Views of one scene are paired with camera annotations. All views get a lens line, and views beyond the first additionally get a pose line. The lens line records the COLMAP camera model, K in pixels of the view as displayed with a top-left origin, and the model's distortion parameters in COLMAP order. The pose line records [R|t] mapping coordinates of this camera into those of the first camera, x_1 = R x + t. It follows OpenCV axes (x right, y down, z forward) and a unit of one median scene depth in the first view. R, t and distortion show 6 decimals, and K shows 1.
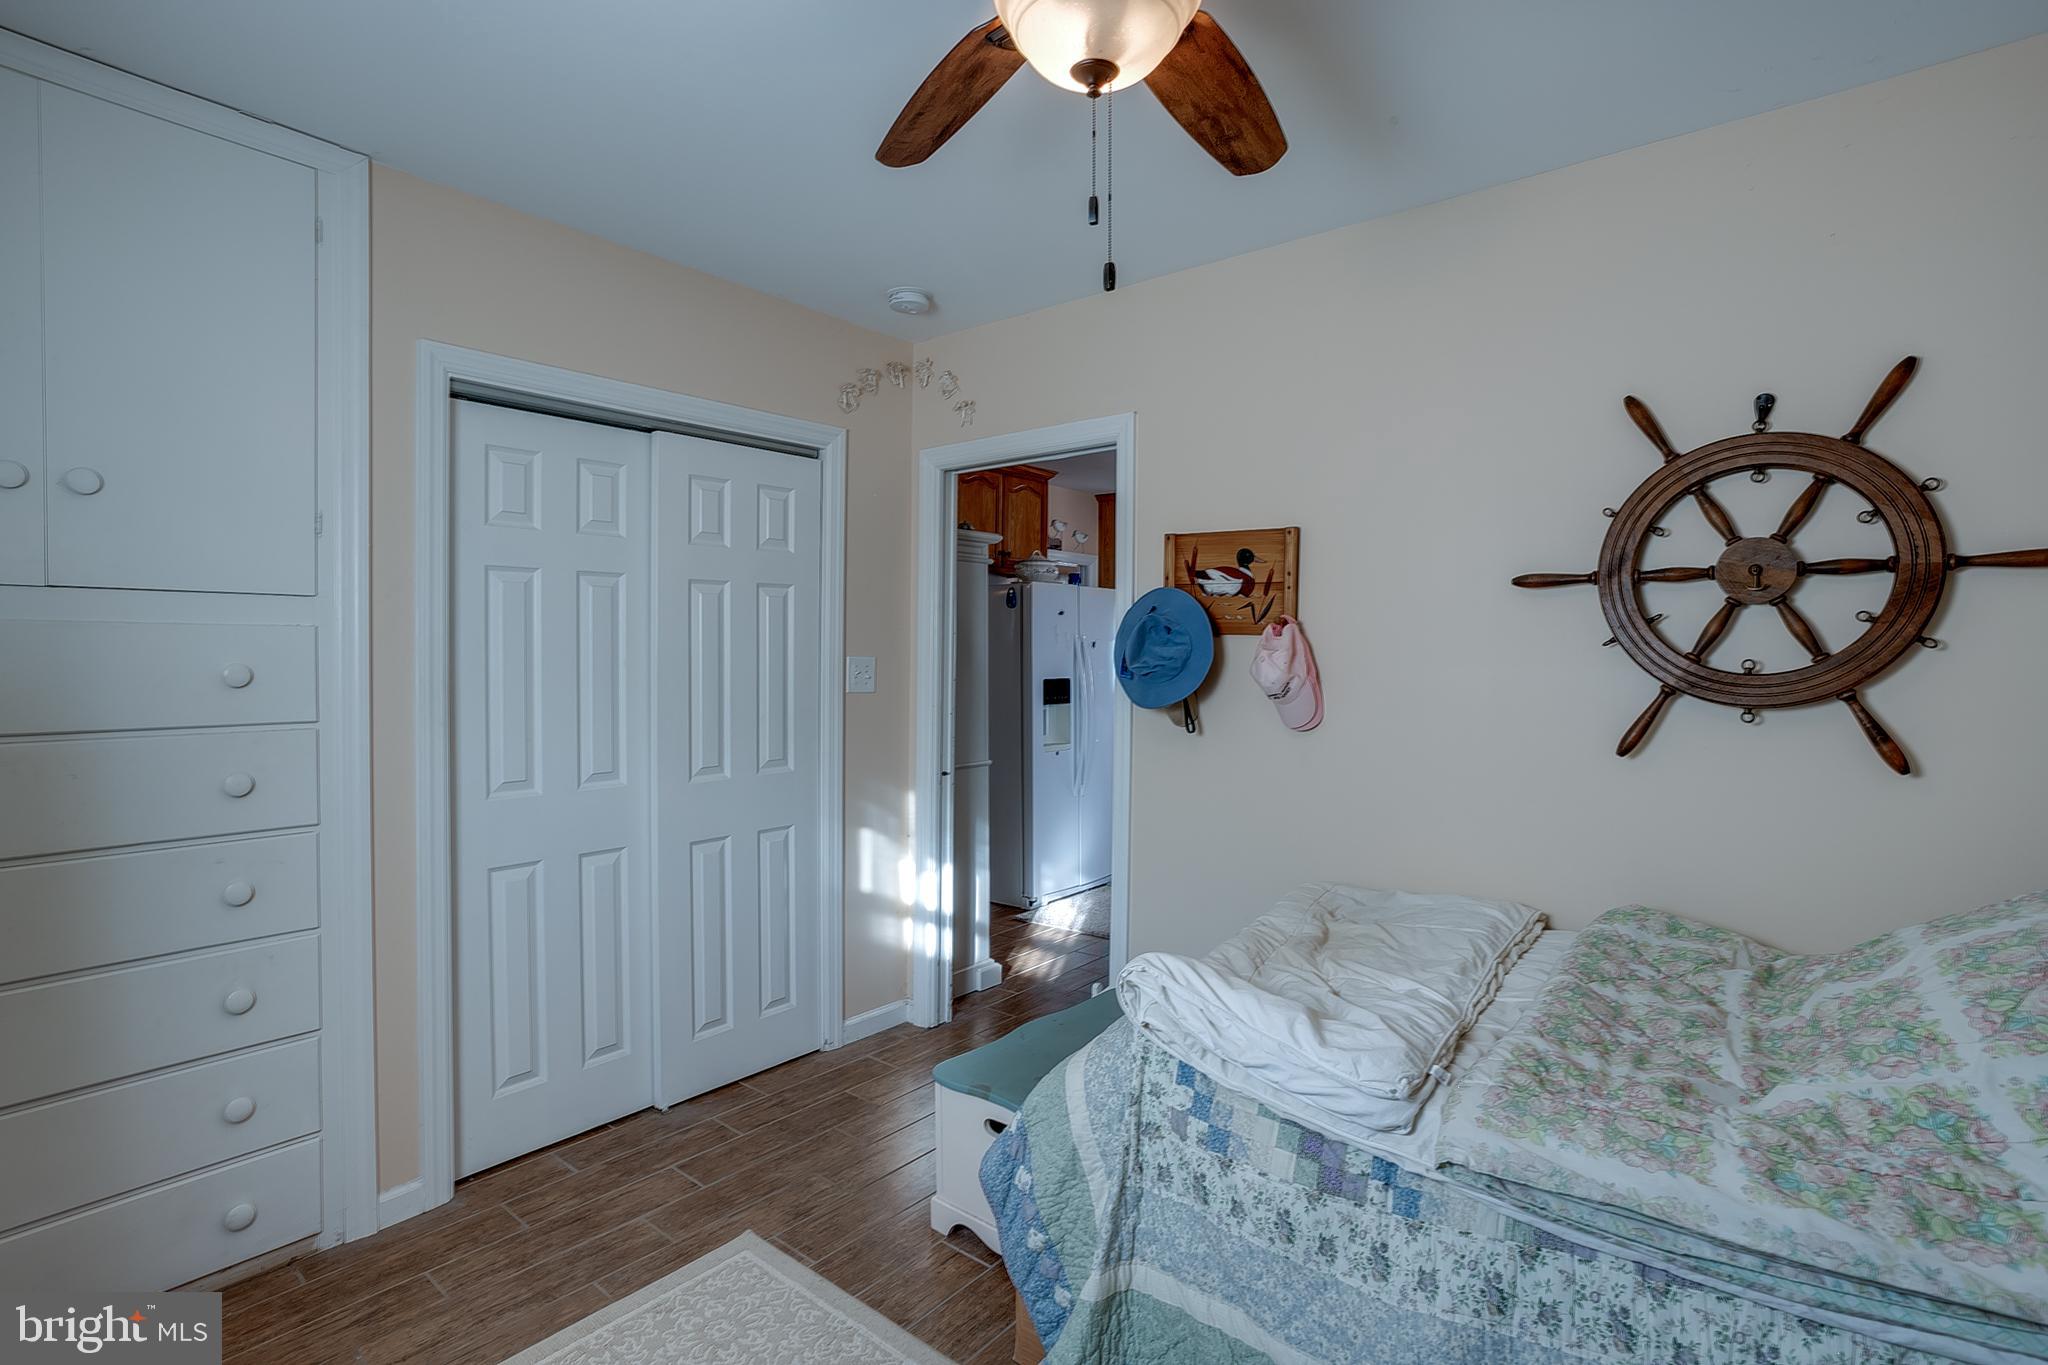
lens RADIAL K [[995.6, 0, 1002.2], [0, 995.6, 665.1], [0, 0, 1]] dist [-0.060837, 0.043855]
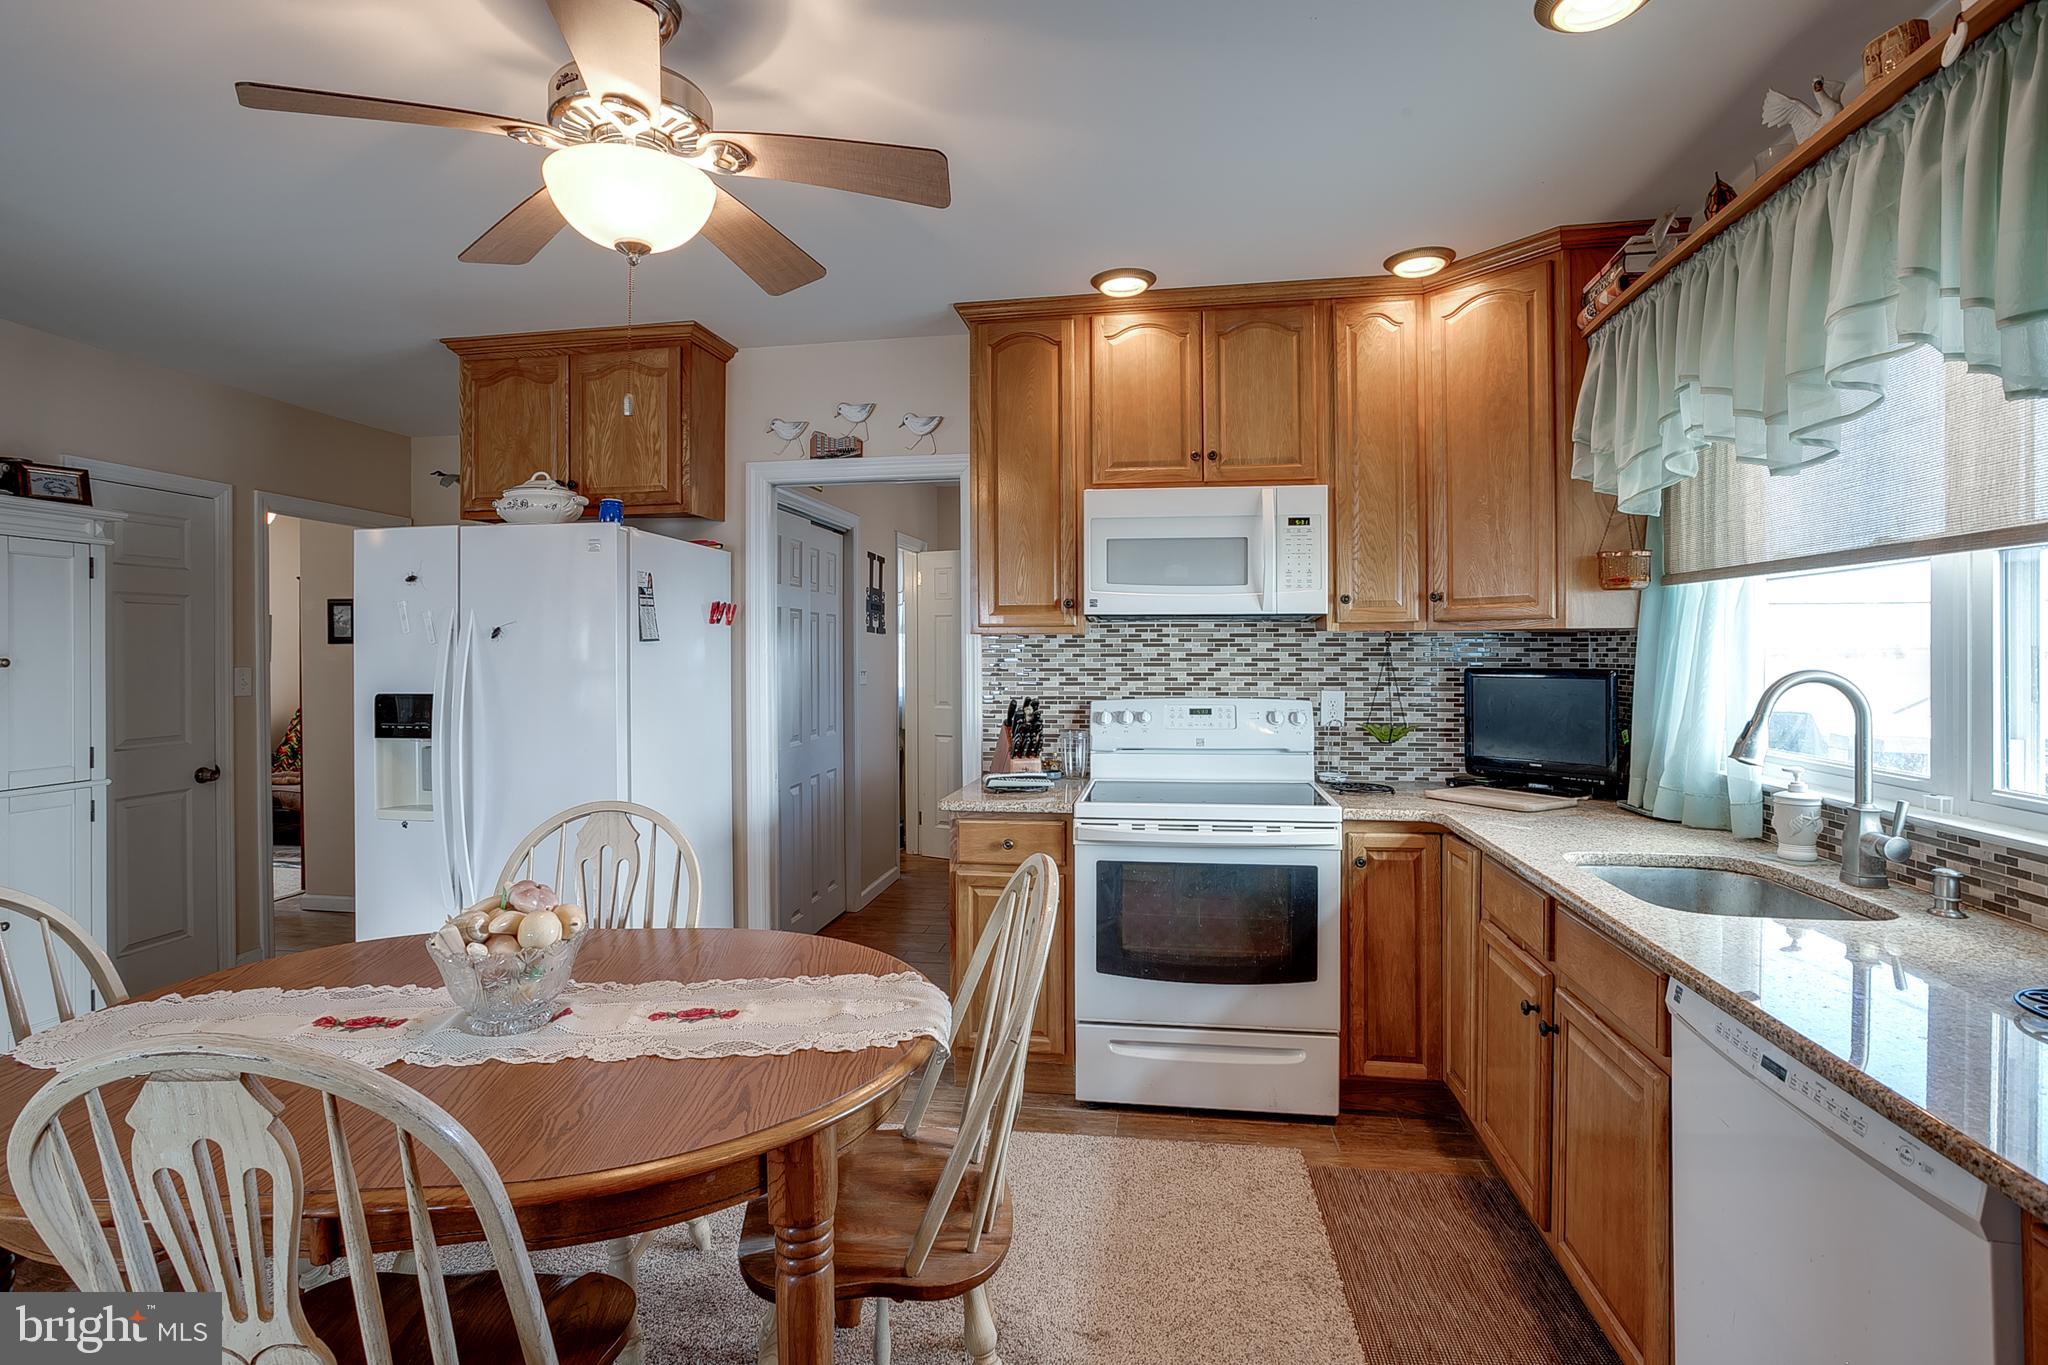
lens RADIAL K [[995.6, 0, 1002.2], [0, 995.6, 665.1], [0, 0, 1]] dist [-0.060837, 0.043855]
pose [[0.502198, 0.008210, -0.864714, 0.702456], [-0.009007, 0.999950, 0.004263, -0.008495], [0.864706, 0.005647, 0.502247, 0.997105]]
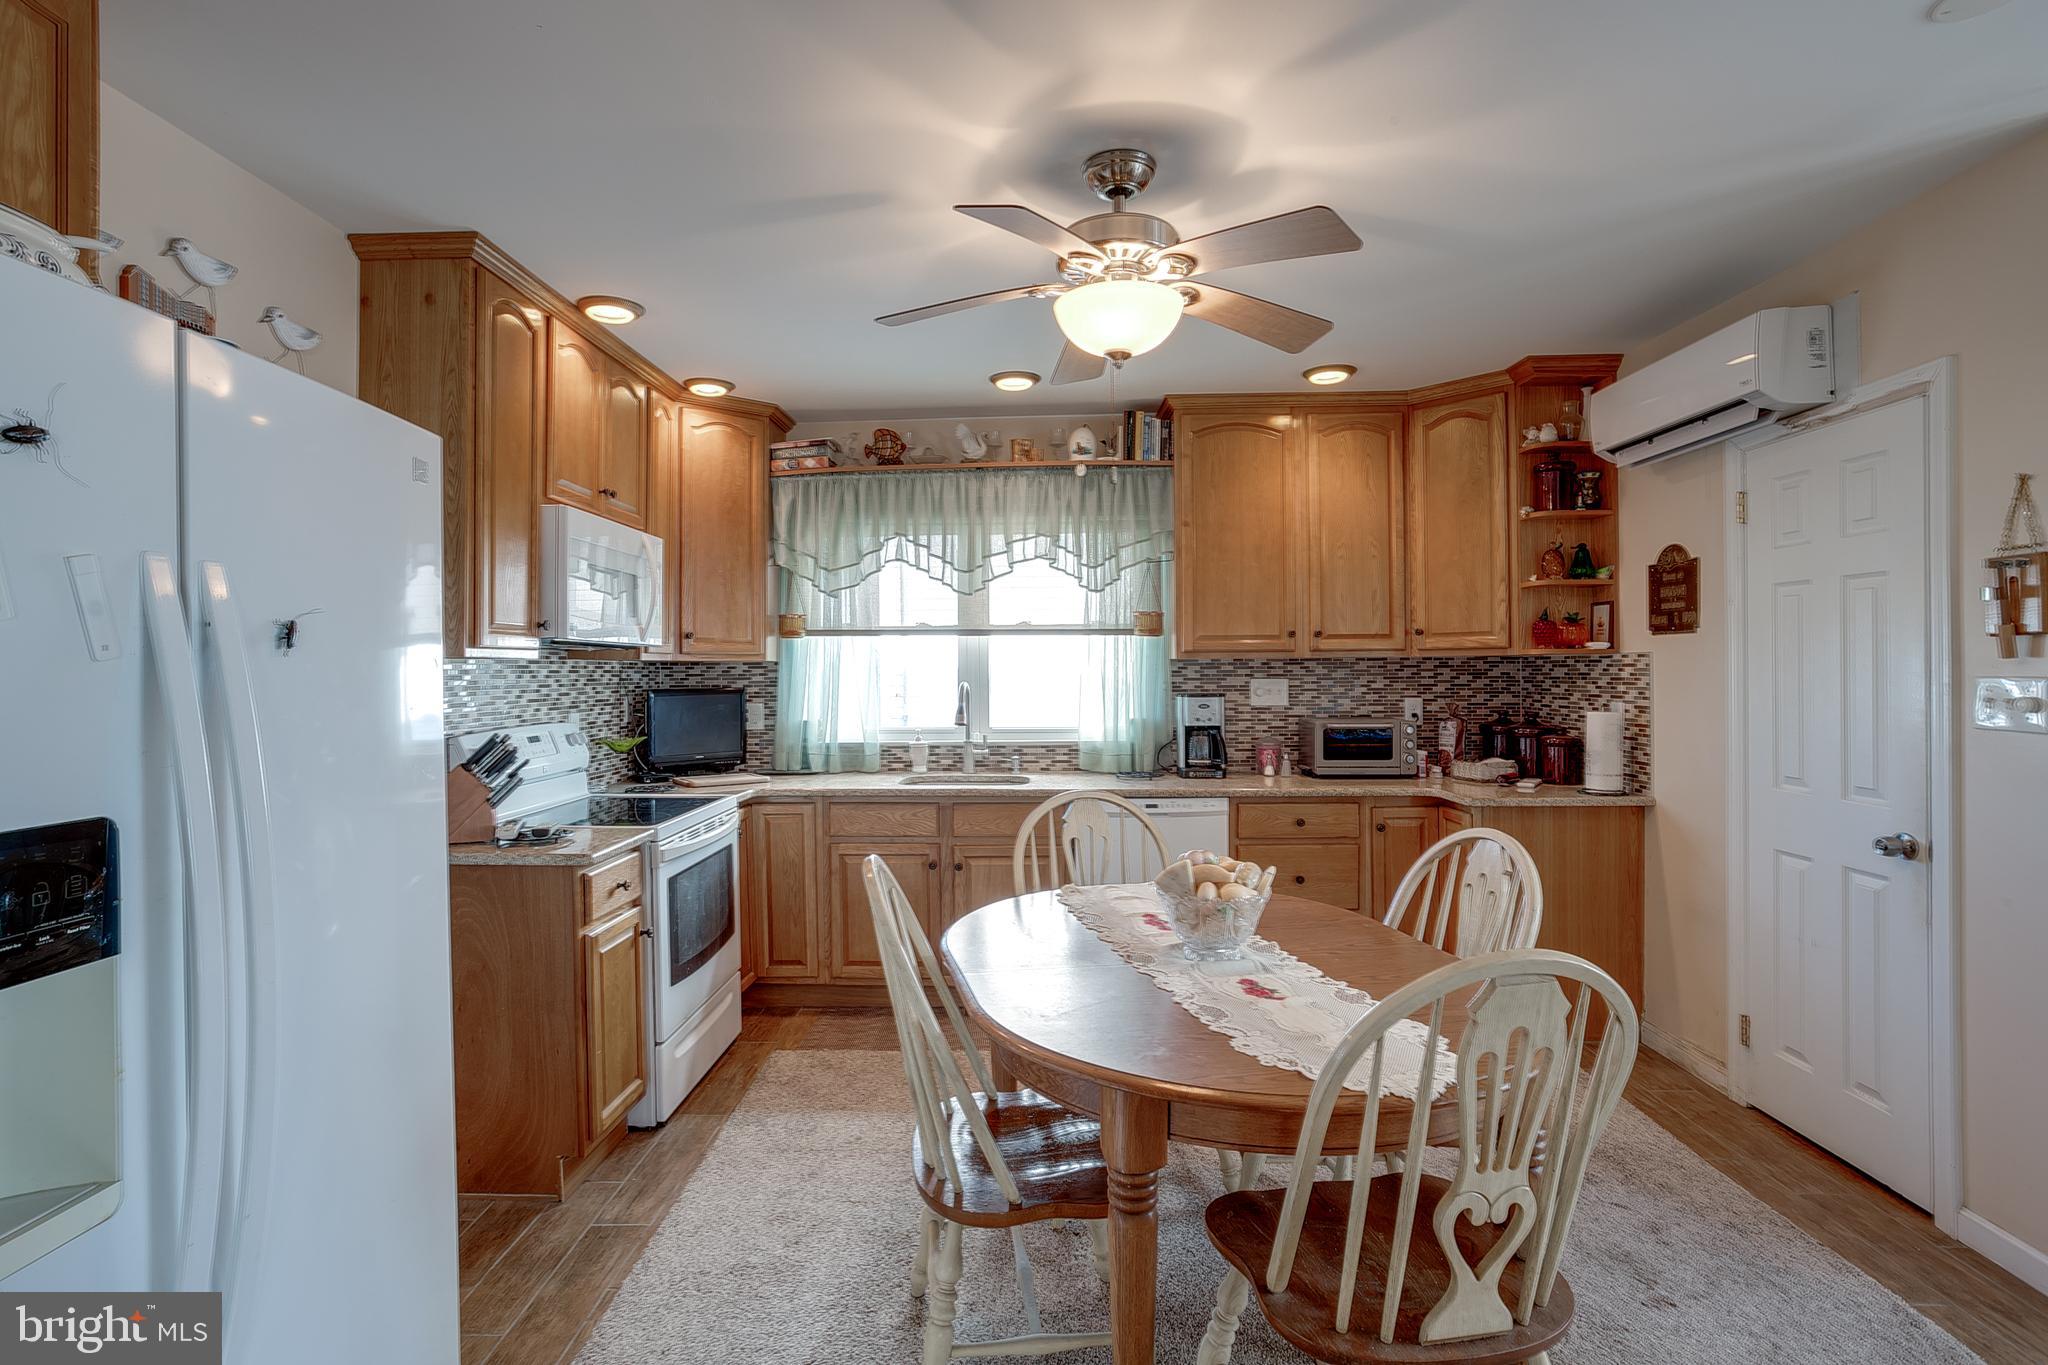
lens RADIAL K [[995.6, 0, 1002.2], [0, 995.6, 665.1], [0, 0, 1]] dist [-0.060837, 0.043855]
pose [[0.796306, -0.005757, 0.604867, 0.089212], [0.019379, 0.999684, -0.015998, -0.008265], [-0.604584, 0.024461, 0.796166, 0.761581]]
